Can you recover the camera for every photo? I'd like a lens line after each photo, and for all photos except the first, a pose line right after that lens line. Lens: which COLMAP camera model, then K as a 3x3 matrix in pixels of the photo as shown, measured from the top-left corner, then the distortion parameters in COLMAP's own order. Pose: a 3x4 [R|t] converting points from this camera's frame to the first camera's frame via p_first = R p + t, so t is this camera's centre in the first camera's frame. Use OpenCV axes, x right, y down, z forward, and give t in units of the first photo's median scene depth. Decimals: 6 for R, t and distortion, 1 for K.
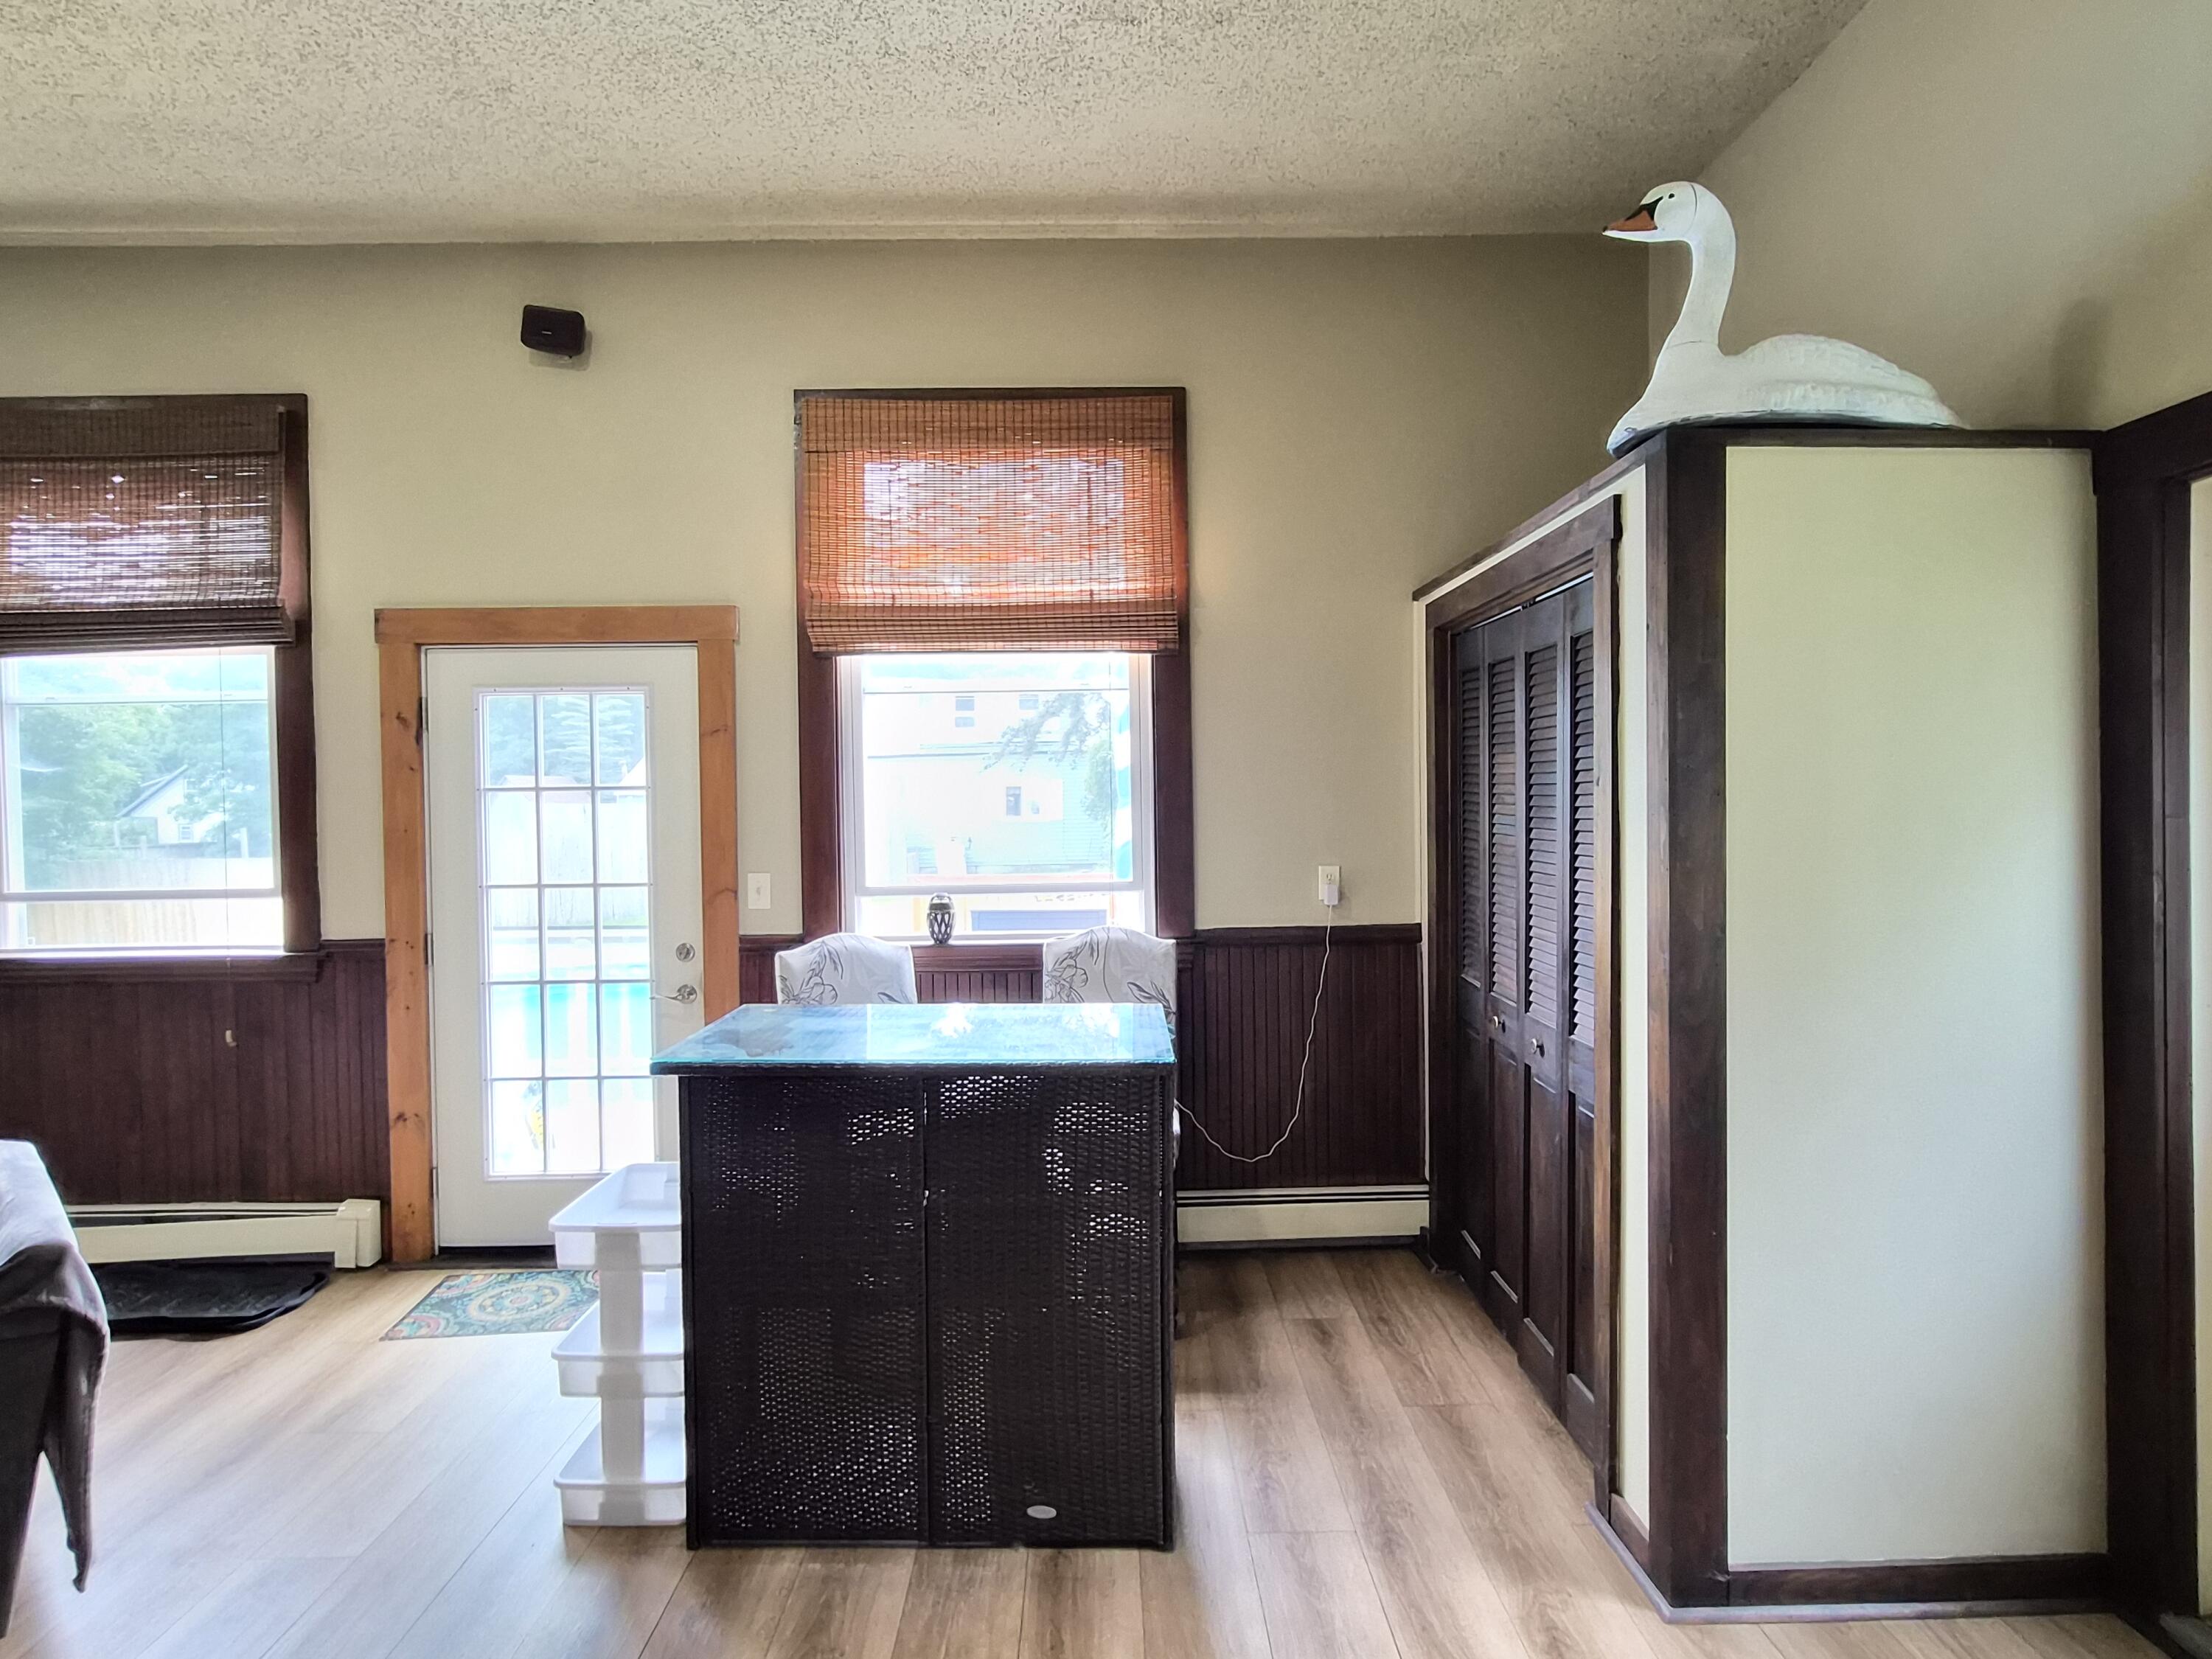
lens RADIAL K [[1190.8, 0, 1114.8], [0, 1190.8, 825.7], [0, 0, 1]] dist [-0.001249, 0.000163]
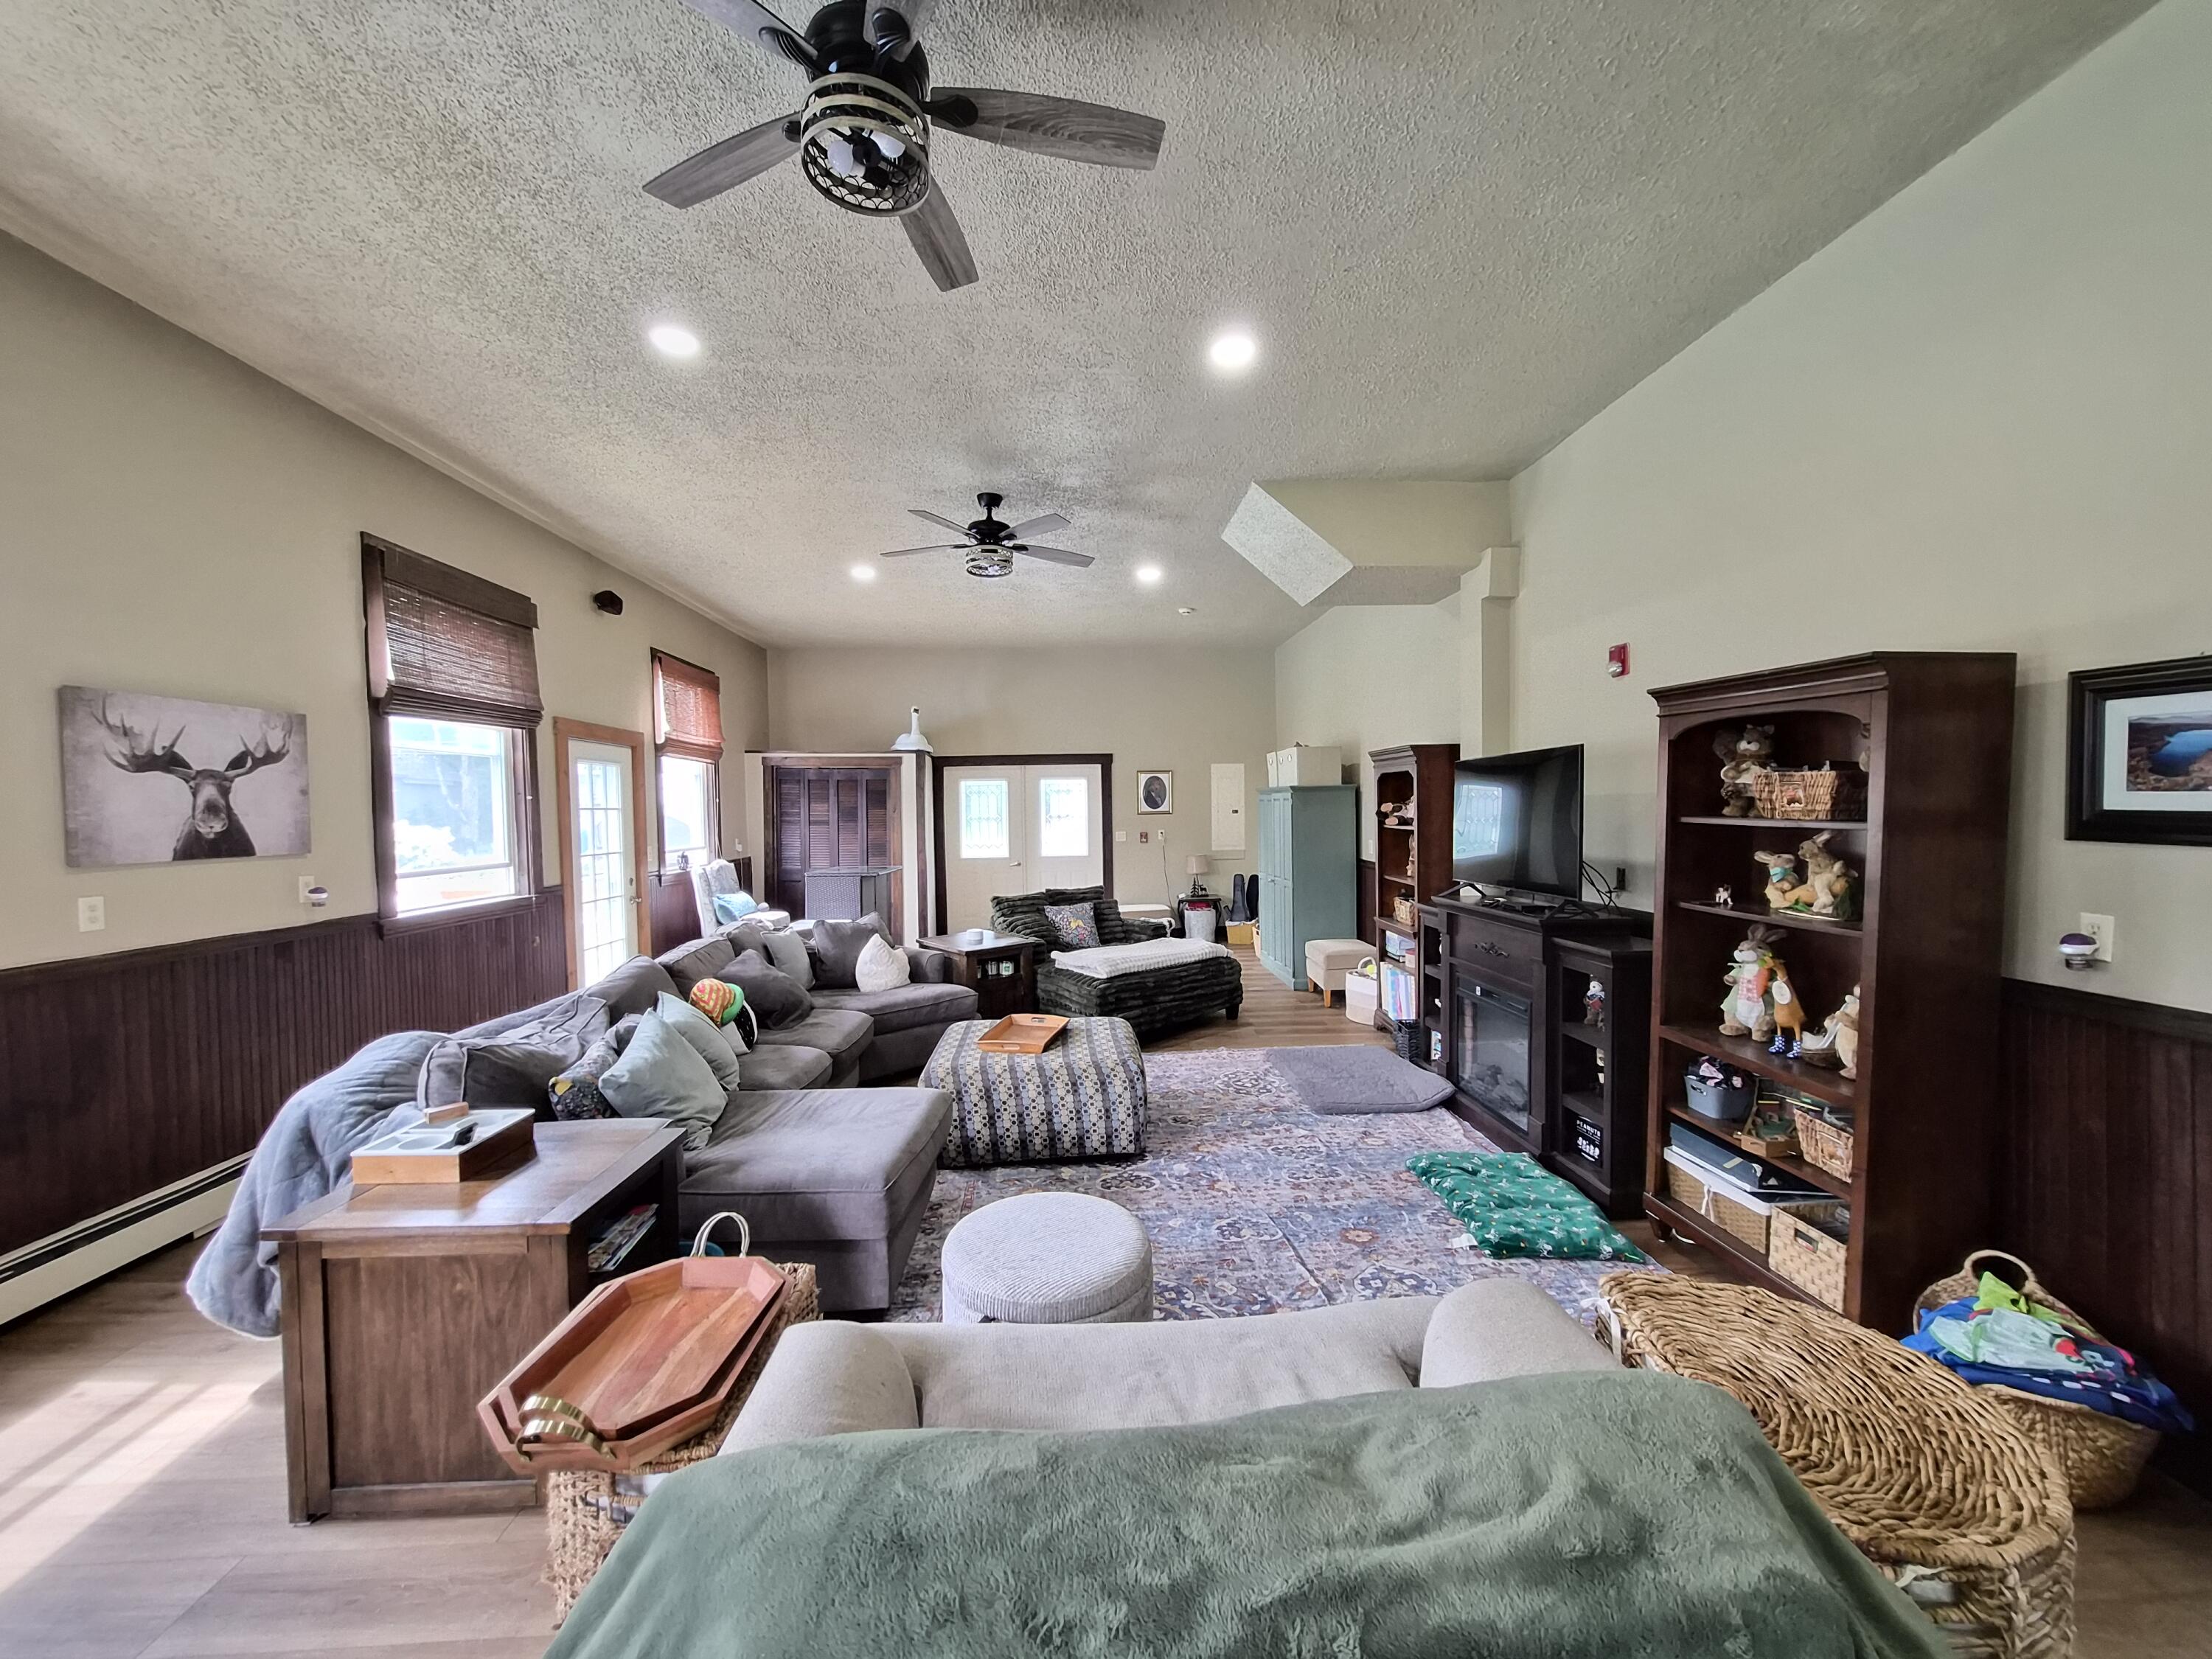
lens RADIAL K [[865.8, 0, 1111.3], [0, 865.8, 837.3], [0, 0, 1]] dist [-0.002153, 0.000436]
pose [[-0.034227, -0.020351, 0.999207, -2.074791], [0.036931, 0.999084, 0.021614, 0.021455], [-0.998732, 0.037642, -0.033444, 0.139058]]
